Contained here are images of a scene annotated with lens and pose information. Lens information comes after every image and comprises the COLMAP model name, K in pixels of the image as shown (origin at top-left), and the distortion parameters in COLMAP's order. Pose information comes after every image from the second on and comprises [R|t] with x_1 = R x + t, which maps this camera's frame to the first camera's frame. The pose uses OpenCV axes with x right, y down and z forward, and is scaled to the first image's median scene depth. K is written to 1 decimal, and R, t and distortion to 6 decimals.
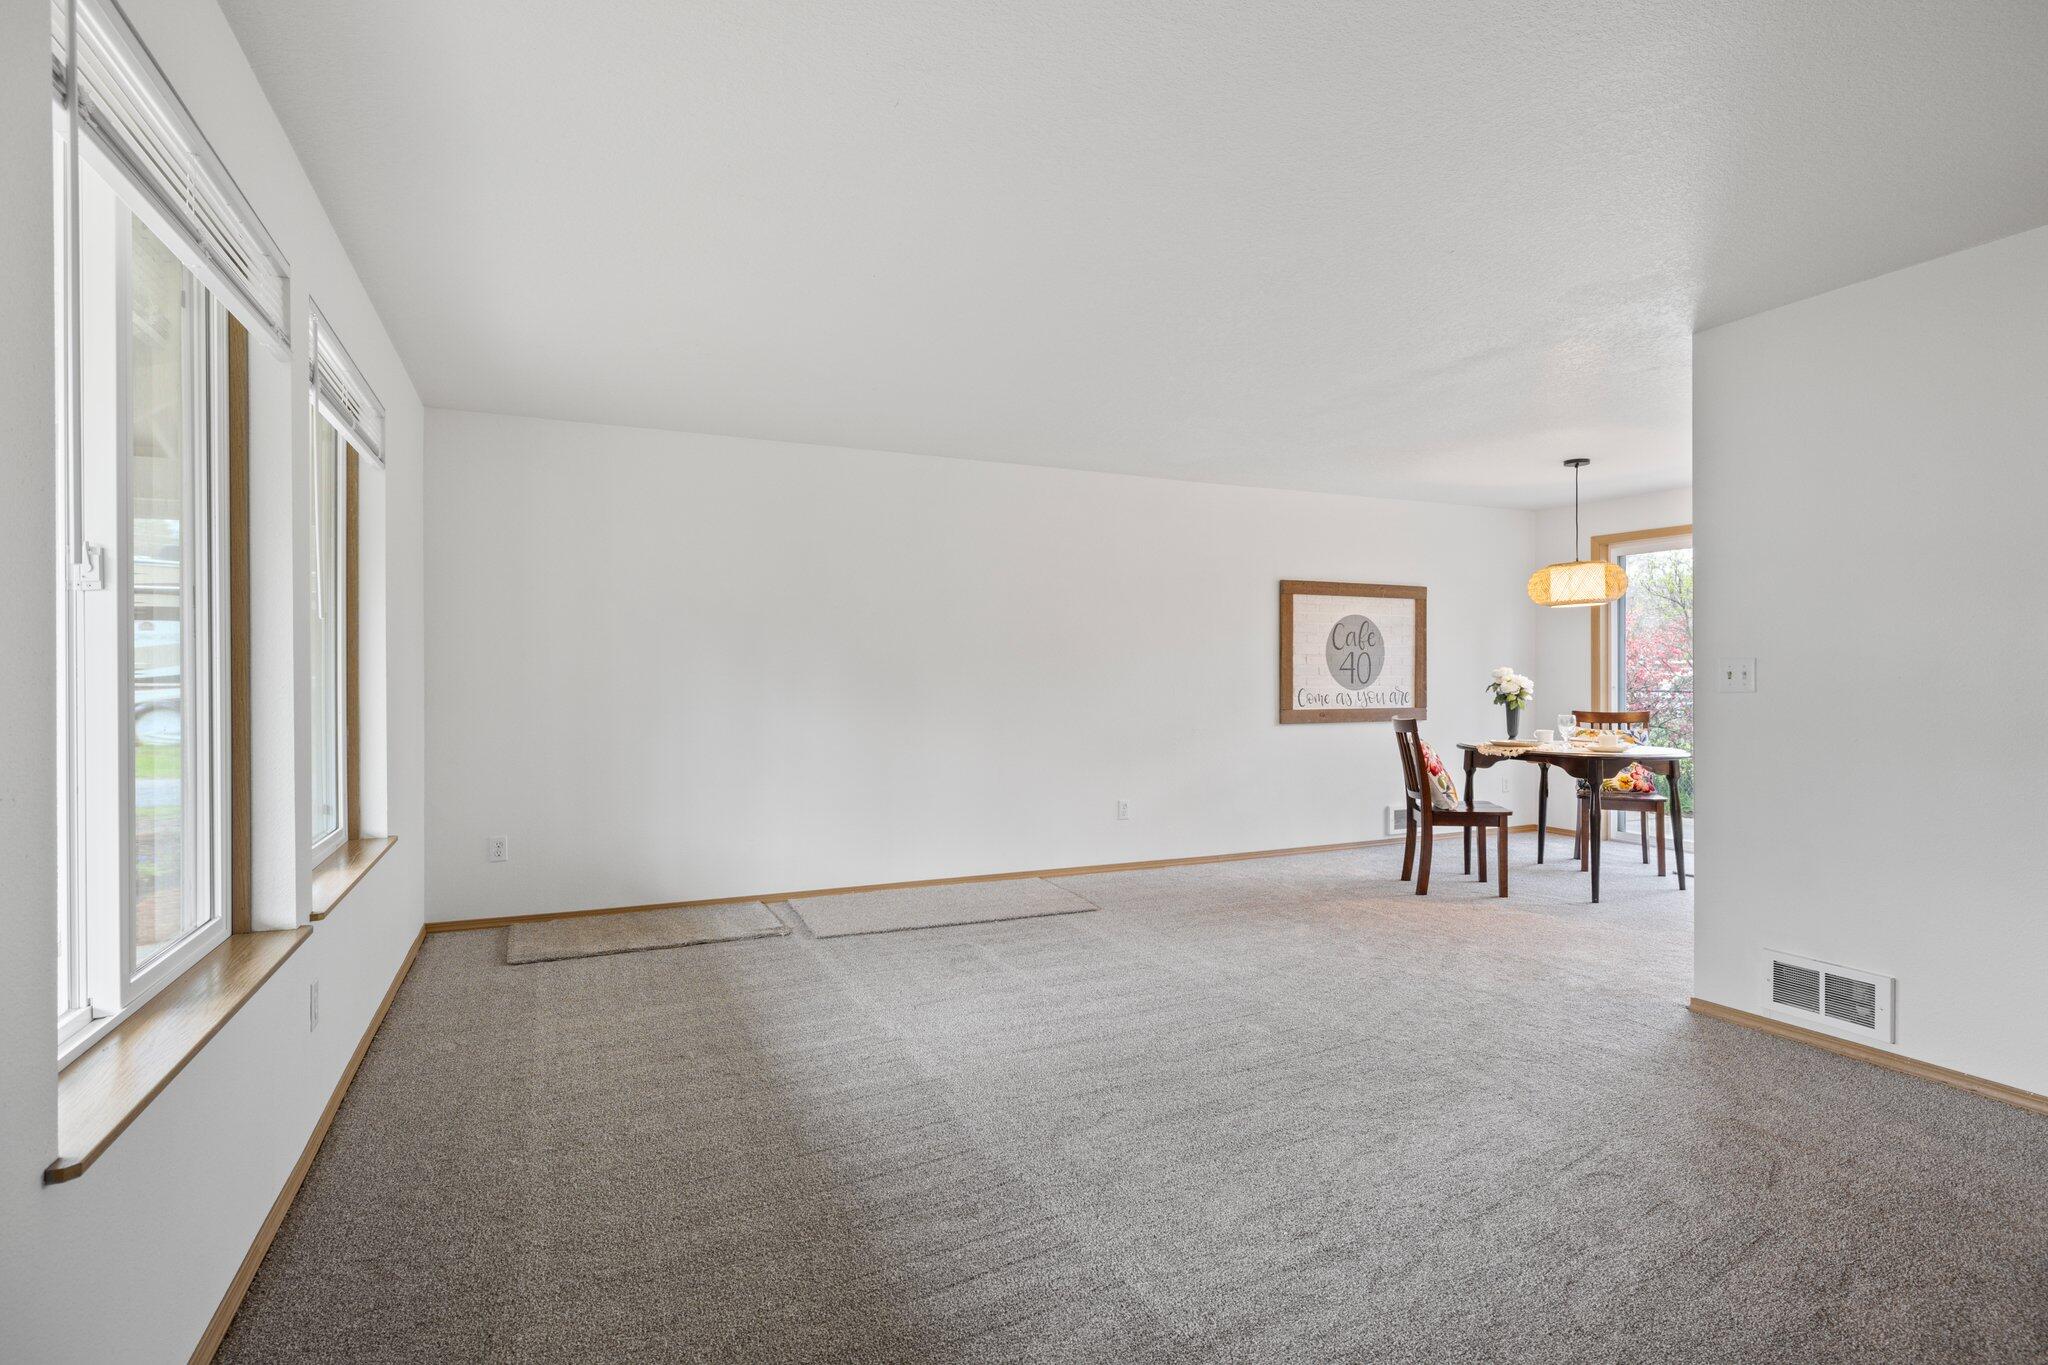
lens RADIAL K [[1033.3, 0, 1028.8], [0, 1033.3, 678.4], [0, 0, 1]] dist [-0.002654, 0.000308]
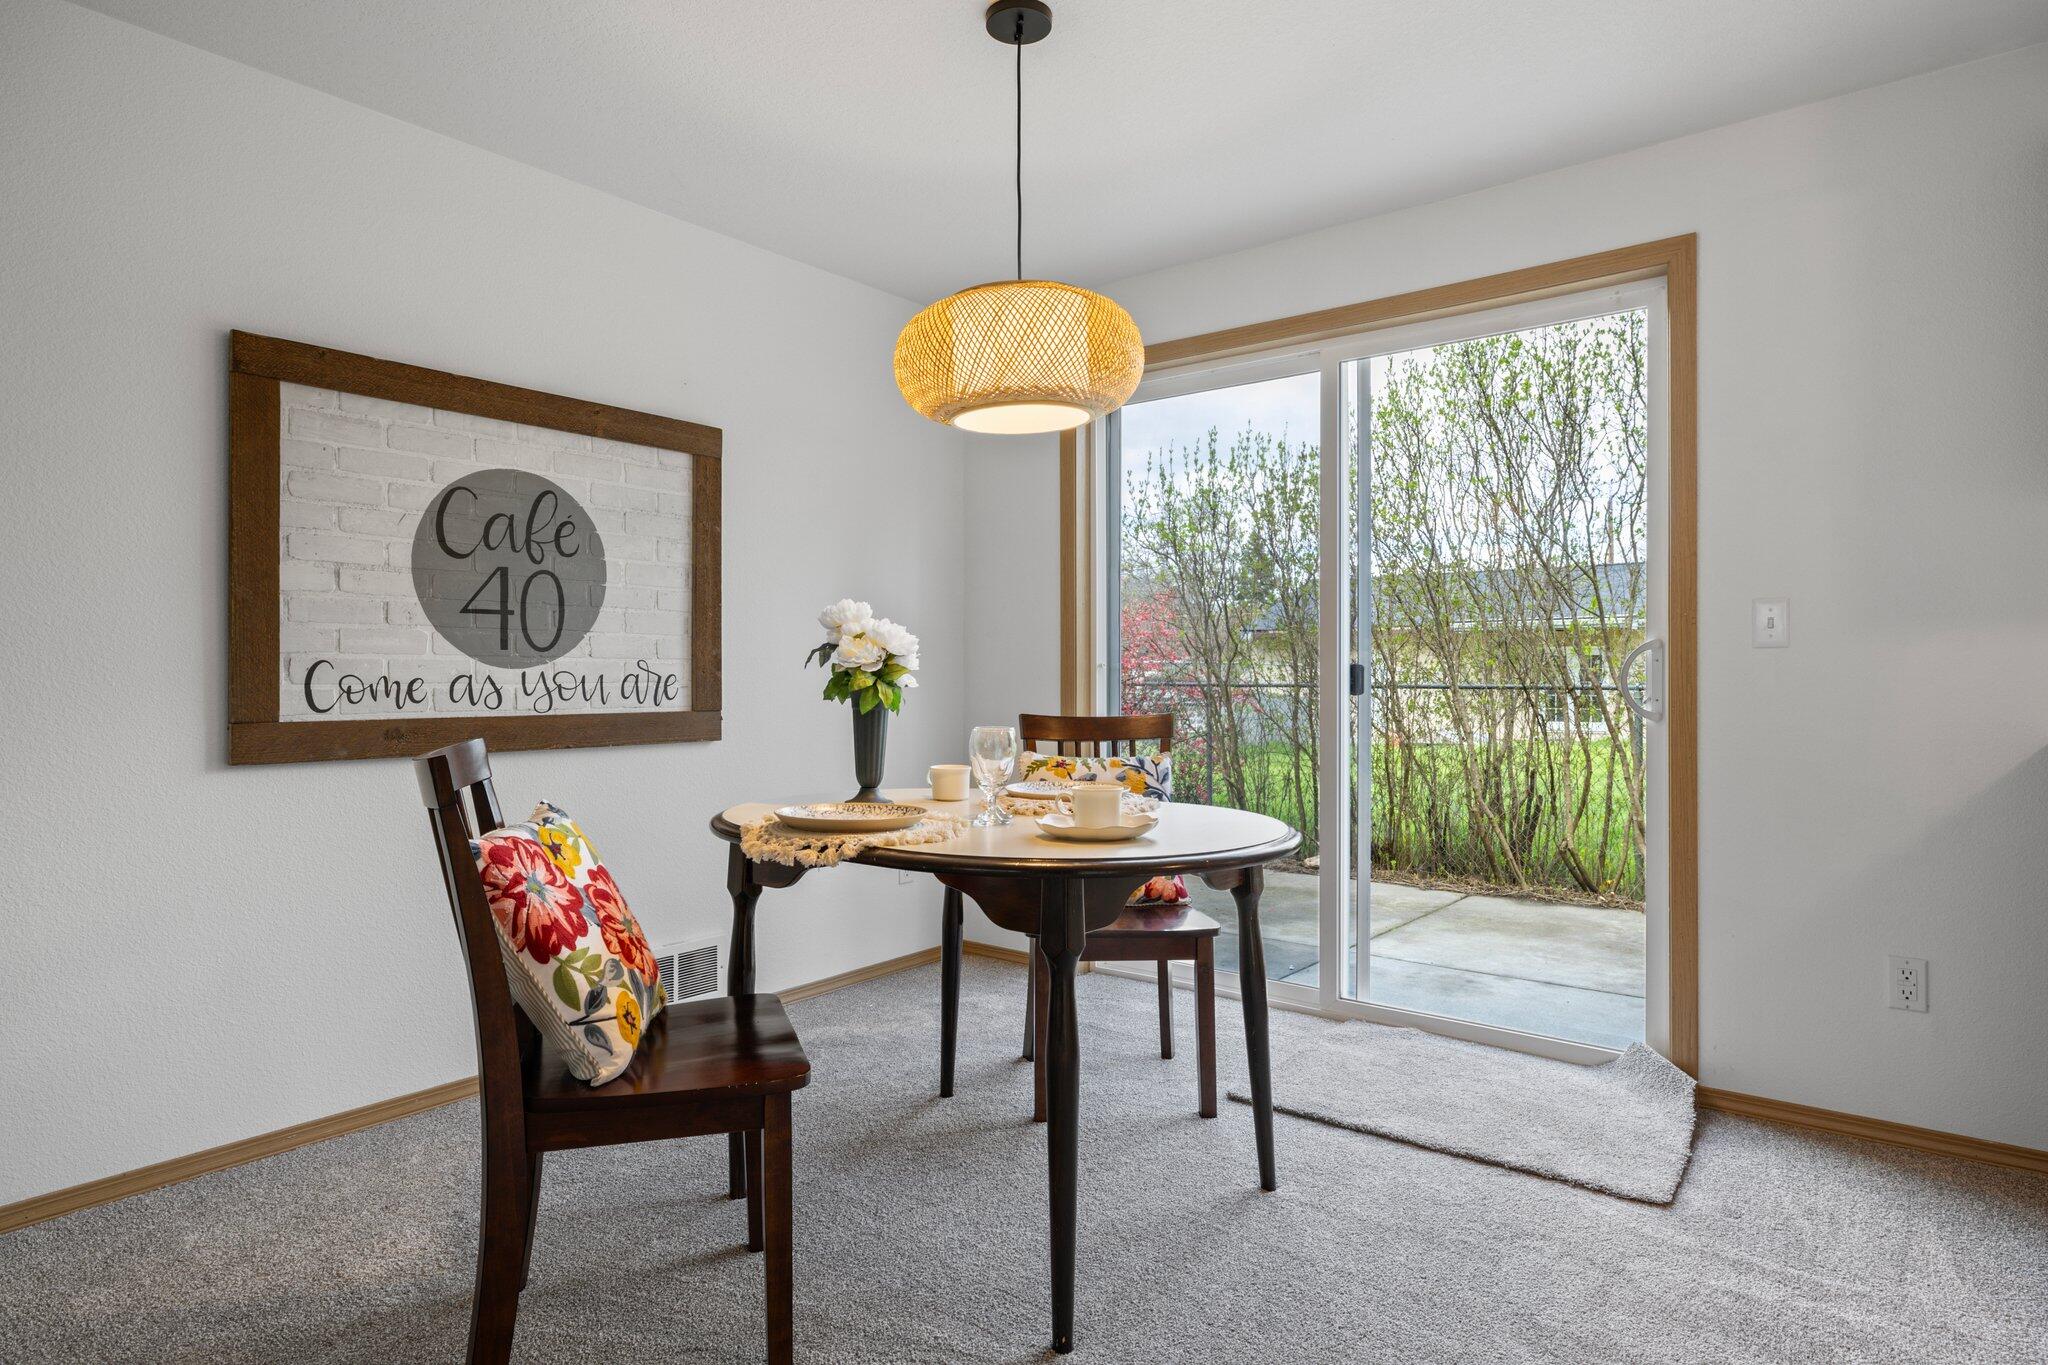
lens RADIAL K [[1177.5, 0, 1020.1], [0, 1177.5, 674.4], [0, 0, 1]] dist [0.002641, 0.000203]
pose [[0.896496, 0.001879, 0.443049, 0.302867], [0.000240, 0.999989, -0.004725, 0.016698], [-0.443052, 0.004342, 0.896485, 0.548475]]
